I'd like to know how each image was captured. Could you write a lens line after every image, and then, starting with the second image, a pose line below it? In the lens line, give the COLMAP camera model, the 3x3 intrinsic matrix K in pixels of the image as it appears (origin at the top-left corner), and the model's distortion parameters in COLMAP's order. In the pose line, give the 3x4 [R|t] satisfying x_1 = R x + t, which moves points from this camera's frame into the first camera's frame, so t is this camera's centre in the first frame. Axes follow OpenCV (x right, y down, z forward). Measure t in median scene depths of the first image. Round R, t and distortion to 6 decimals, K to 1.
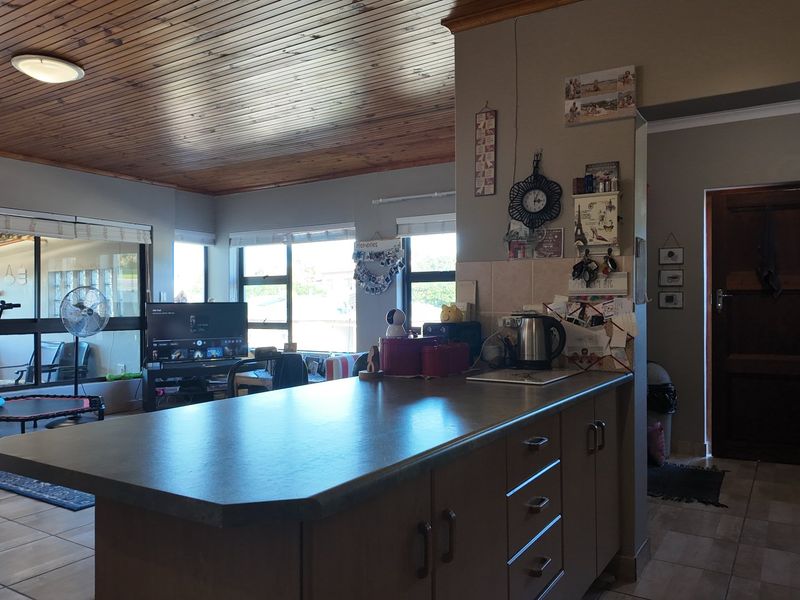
lens RADIAL K [[623.7, 0, 406.6], [0, 623.7, 302.1], [0, 0, 1]] dist [0.078497, -0.100147]
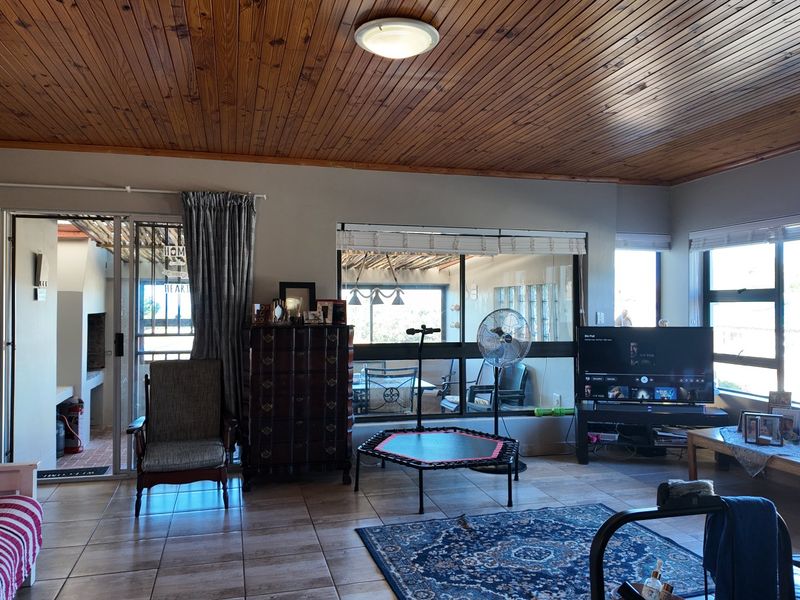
lens RADIAL K [[623.7, 0, 398.1], [0, 623.7, 298.0], [0, 0, 1]] dist [0.078497, -0.100147]
pose [[0.734542, -0.004534, -0.678548, -0.030979], [-0.002091, 0.999958, -0.008945, -0.029532], [0.678560, 0.007989, 0.734501, 0.253281]]
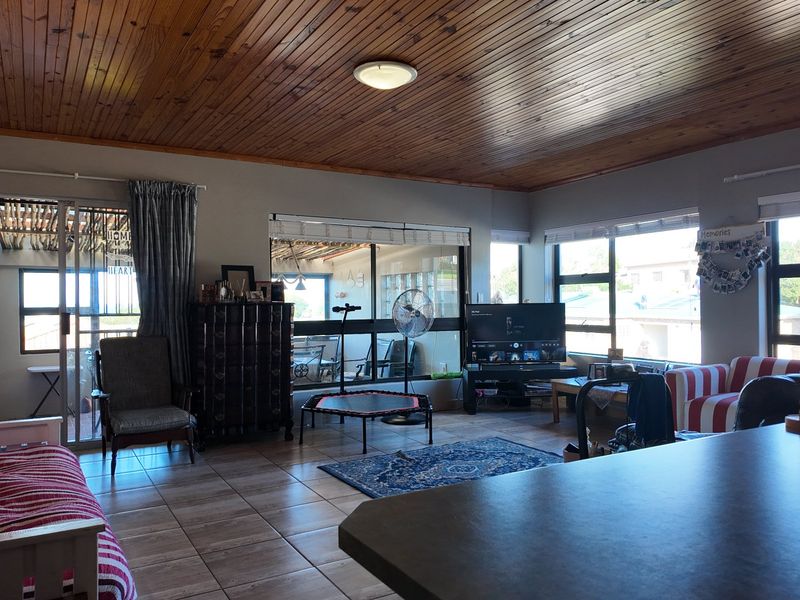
lens RADIAL K [[623.7, 0, 400.6], [0, 623.7, 302.4], [0, 0, 1]] dist [0.078497, -0.100147]
pose [[0.887959, -0.003712, -0.459909, -0.049529], [0.006819, 0.999964, 0.005095, -0.007907], [0.459873, -0.007661, 0.887952, 0.070379]]
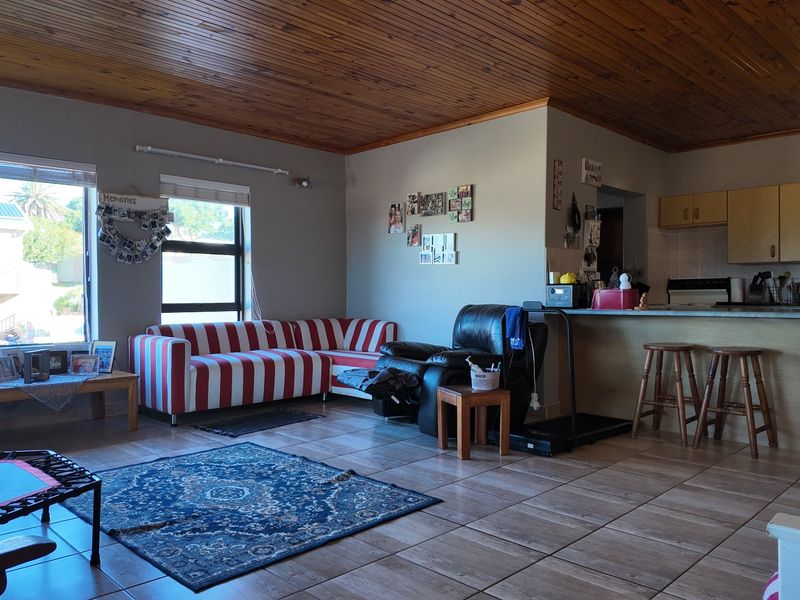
lens RADIAL K [[623.7, 0, 404.0], [0, 623.7, 304.7], [0, 0, 1]] dist [0.078497, -0.100147]
pose [[0.212963, -0.014066, 0.976959, -0.764553], [0.001390, 0.999900, 0.014094, 0.029460], [-0.977059, -0.001643, 0.212961, 0.488893]]
